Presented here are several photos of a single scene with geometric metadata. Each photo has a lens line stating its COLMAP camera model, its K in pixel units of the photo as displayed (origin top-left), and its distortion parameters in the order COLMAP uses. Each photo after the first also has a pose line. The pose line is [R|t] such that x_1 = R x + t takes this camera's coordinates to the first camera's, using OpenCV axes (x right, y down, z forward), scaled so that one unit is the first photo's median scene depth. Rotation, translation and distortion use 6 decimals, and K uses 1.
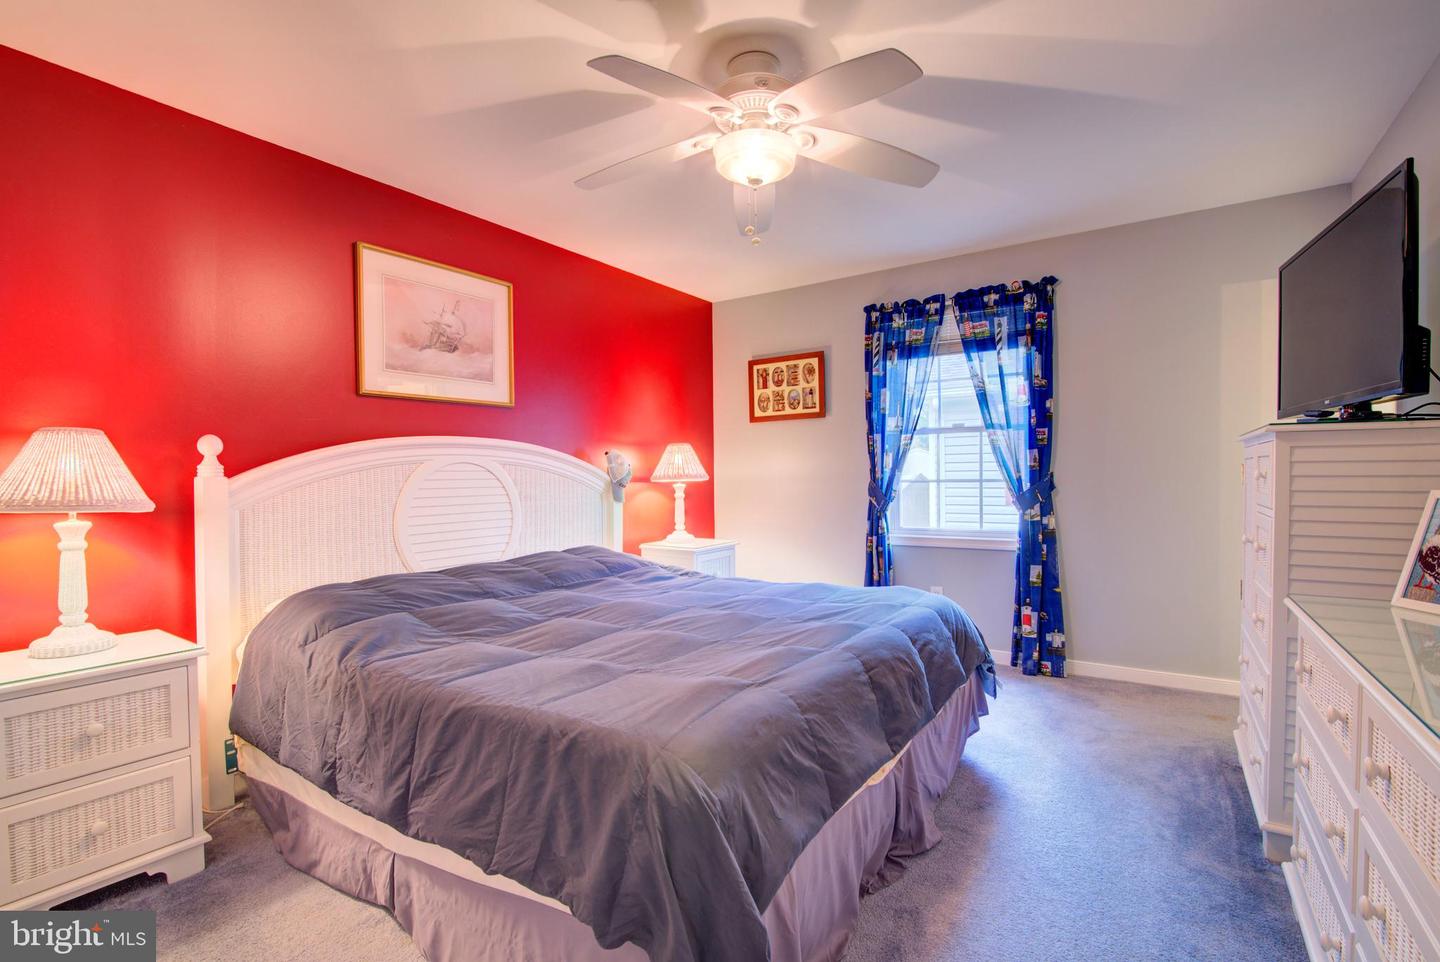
lens RADIAL K [[655.3, 0, 720.8], [0, 655.3, 487.9], [0, 0, 1]] dist [-0.020889, 0.000972]
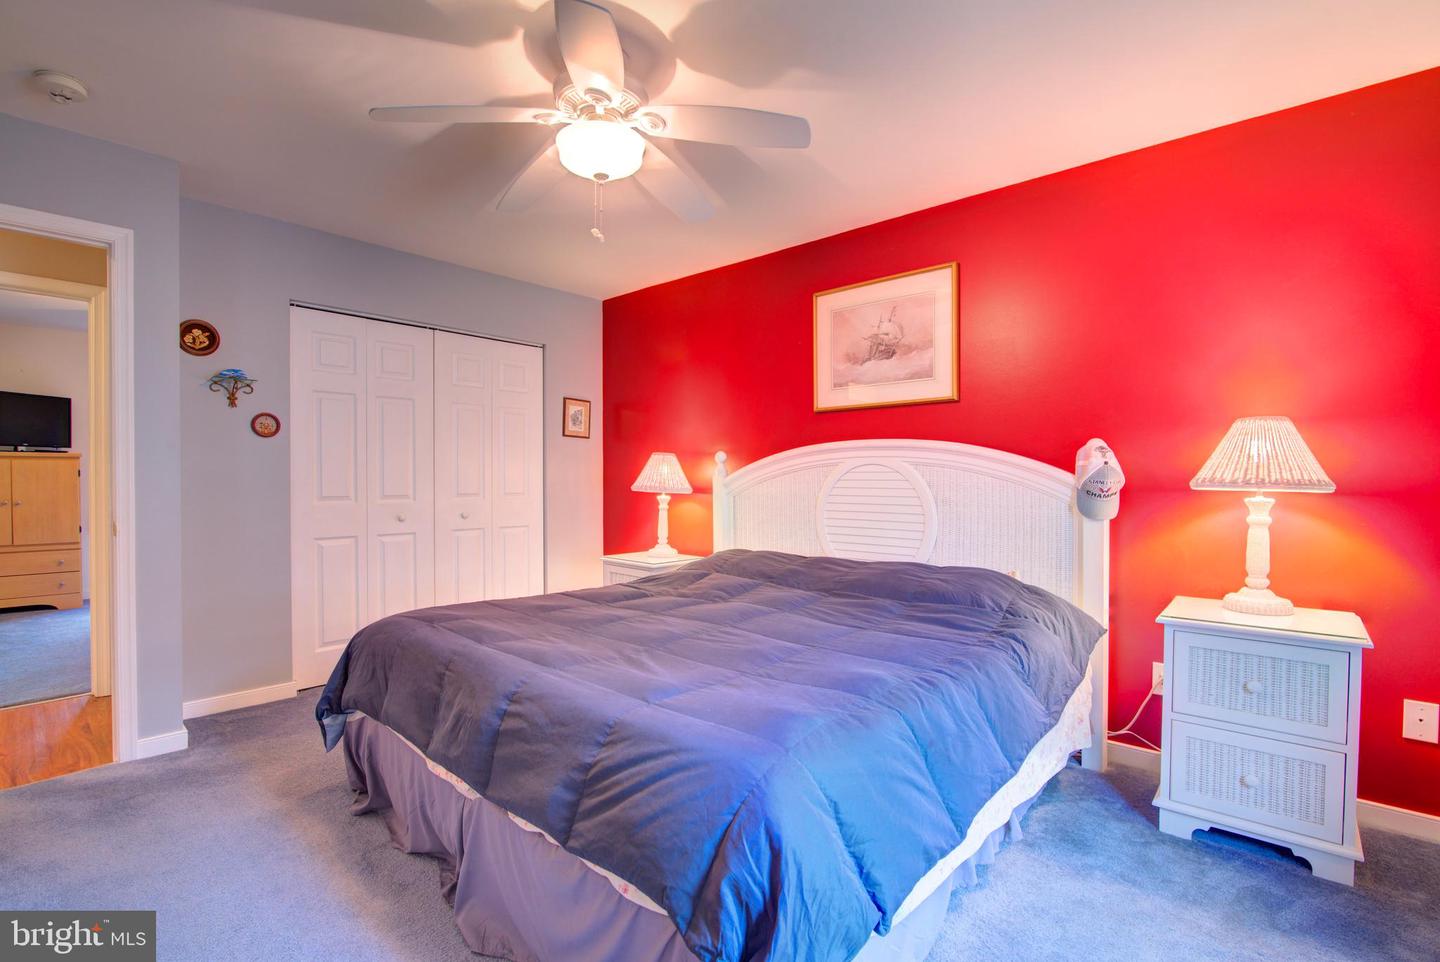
lens RADIAL K [[606.3, 0, 720.7], [0, 606.3, 468.4], [0, 0, 1]] dist [0.001144, 0.000163]
pose [[-0.066071, 0.015243, -0.997698, 0.556255], [-0.007926, 0.999844, 0.015800, -0.041380], [0.997783, 0.008951, -0.065940, 0.757239]]
